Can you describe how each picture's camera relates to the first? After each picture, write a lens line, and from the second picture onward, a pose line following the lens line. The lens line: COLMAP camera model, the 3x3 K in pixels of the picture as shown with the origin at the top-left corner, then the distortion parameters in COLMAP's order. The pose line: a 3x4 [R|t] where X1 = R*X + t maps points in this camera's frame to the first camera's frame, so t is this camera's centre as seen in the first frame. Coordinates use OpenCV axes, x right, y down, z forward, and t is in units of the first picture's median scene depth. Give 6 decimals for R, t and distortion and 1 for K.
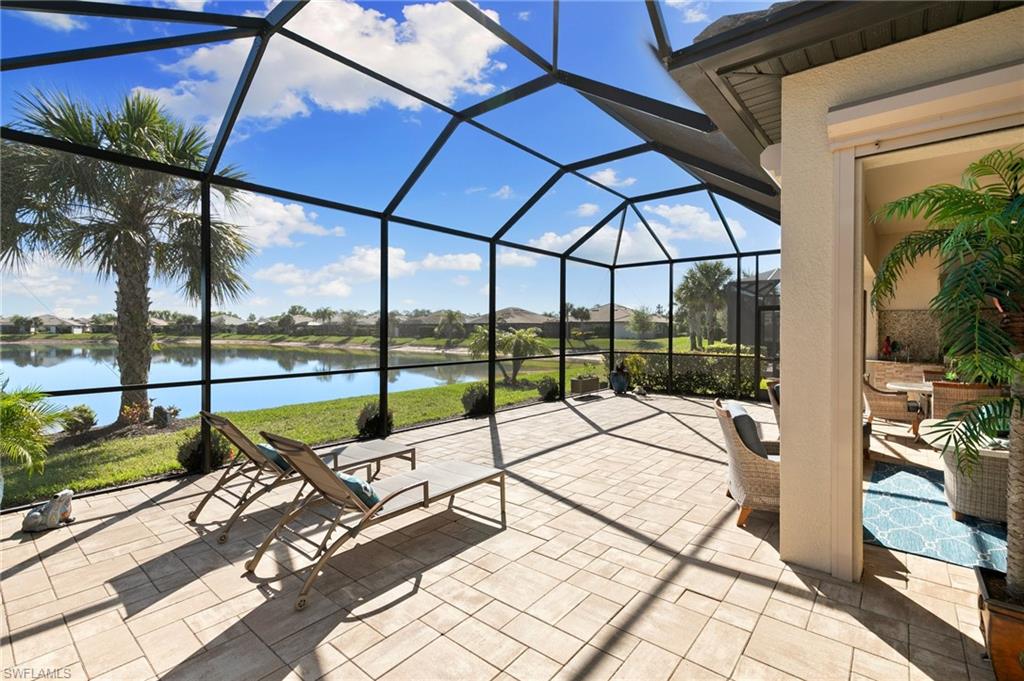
lens RADIAL K [[458.6, 0, 510.6], [0, 458.6, 332.0], [0, 0, 1]] dist [0.009465, -0.002400]
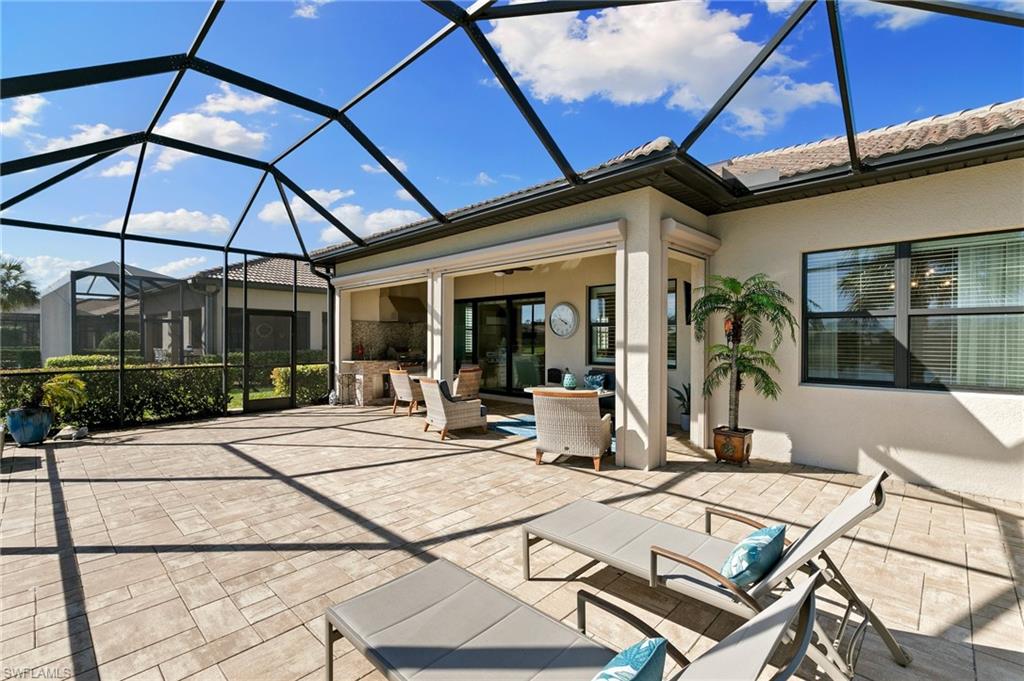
lens RADIAL K [[458.6, 0, 508.9], [0, 458.6, 343.0], [0, 0, 1]] dist [0.009465, -0.002400]
pose [[0.077769, -0.012660, 0.996891, -1.047774], [0.004606, 0.999913, 0.012339, 0.001897], [-0.996961, 0.003632, 0.077820, 1.280649]]
